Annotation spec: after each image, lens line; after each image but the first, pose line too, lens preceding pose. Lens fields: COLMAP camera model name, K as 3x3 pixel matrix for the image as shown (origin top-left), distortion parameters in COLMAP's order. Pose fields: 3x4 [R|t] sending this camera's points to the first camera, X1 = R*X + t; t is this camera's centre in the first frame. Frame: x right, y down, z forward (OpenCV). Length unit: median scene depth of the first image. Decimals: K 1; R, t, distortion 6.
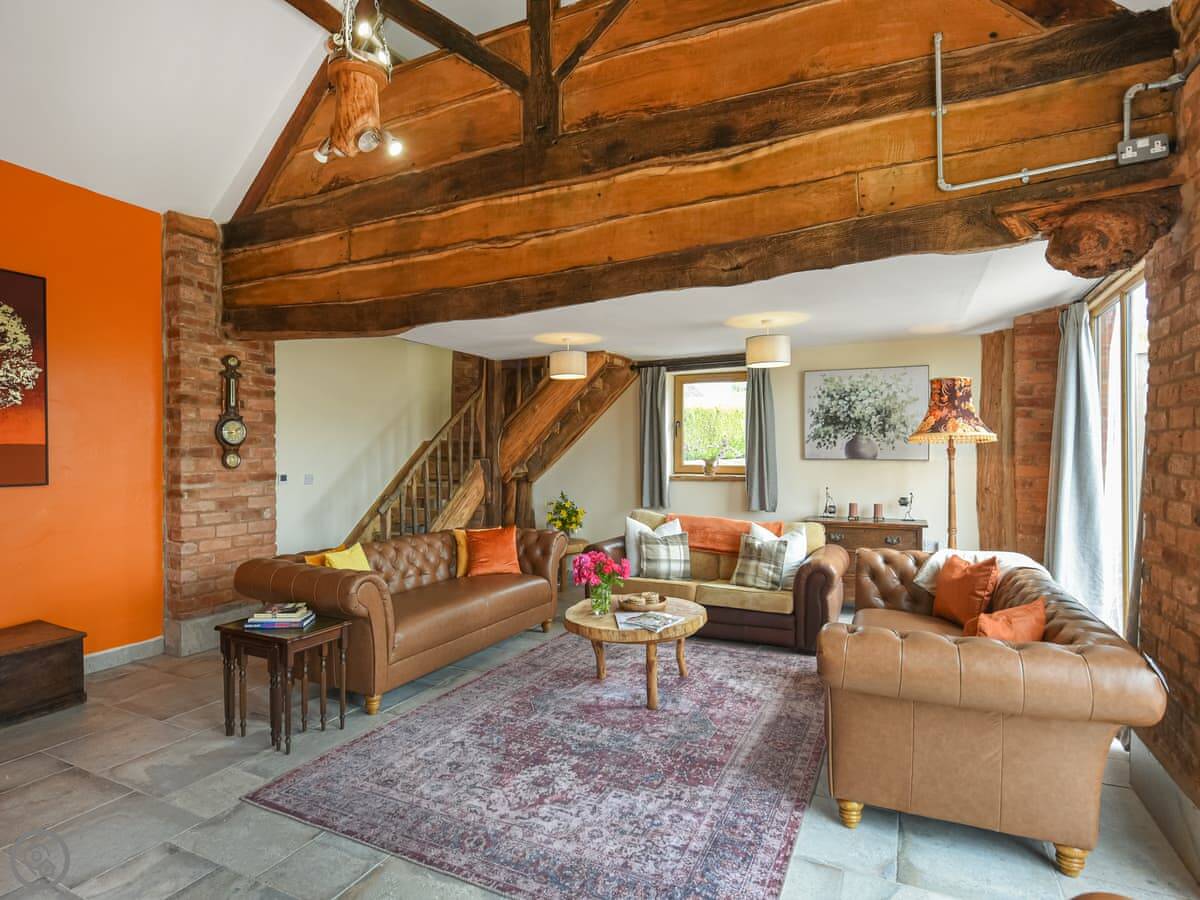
lens RADIAL K [[688.6, 0, 598.0], [0, 688.6, 454.1], [0, 0, 1]] dist [-0.001985, 0.001528]
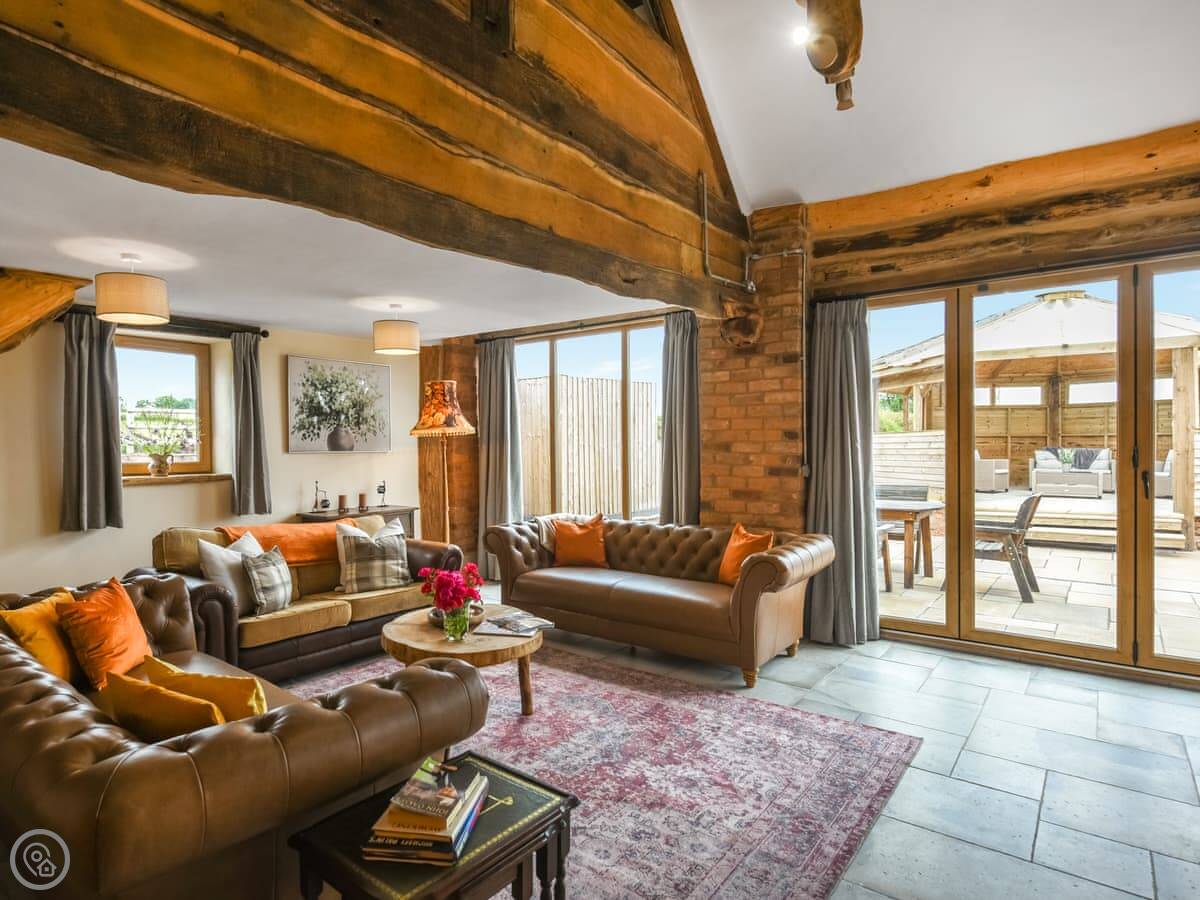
lens RADIAL K [[649.3, 0, 592.1], [0, 649.3, 453.3], [0, 0, 1]] dist [-0.003389, 0.001515]
pose [[0.201786, -0.016058, 0.979298, -0.619792], [0.009934, 0.999848, 0.014348, 0.000823], [-0.979379, 0.006833, 0.201914, 0.591077]]
